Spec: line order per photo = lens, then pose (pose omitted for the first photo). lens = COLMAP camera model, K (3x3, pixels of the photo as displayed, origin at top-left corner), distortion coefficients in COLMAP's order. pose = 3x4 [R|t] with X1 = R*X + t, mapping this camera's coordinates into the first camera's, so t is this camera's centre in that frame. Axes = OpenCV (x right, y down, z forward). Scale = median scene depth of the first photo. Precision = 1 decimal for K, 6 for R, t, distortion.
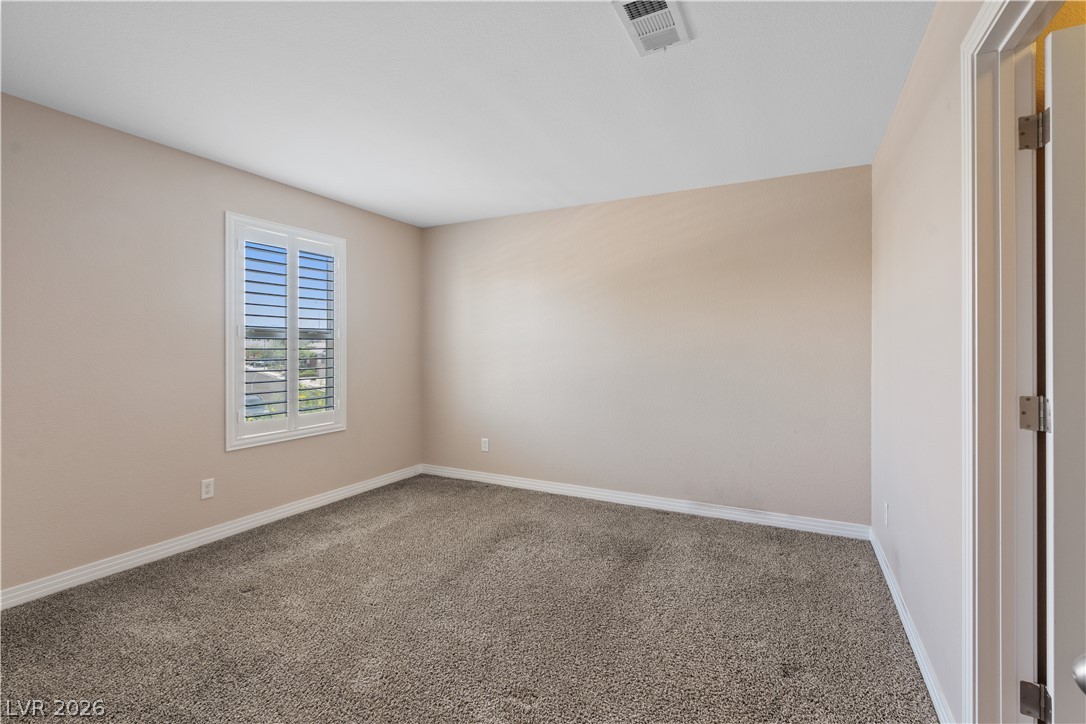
lens RADIAL K [[494.4, 0, 540.6], [0, 494.4, 358.4], [0, 0, 1]] dist [-0.010796, 0.002709]
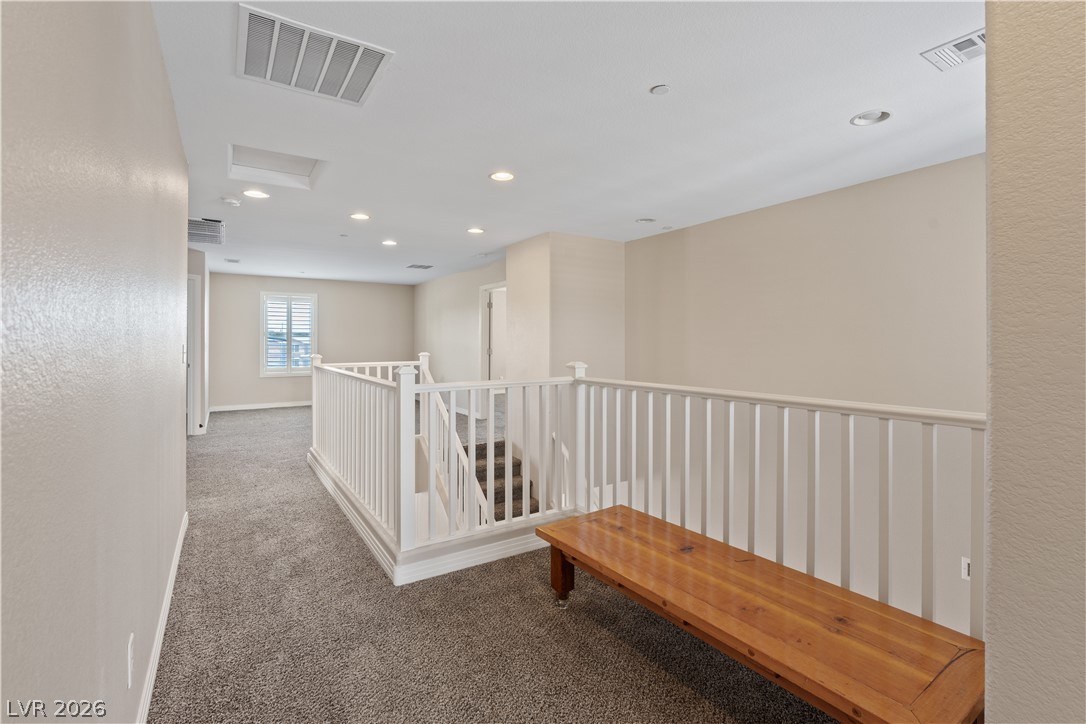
lens RADIAL K [[494.4, 0, 545.5], [0, 494.4, 351.6], [0, 0, 1]] dist [-0.010796, 0.002709]
pose [[0.867280, 0.012056, -0.497675, 1.866793], [-0.014456, 0.999895, -0.000969, 0.018512], [0.497611, 0.008035, 0.867363, -0.524325]]
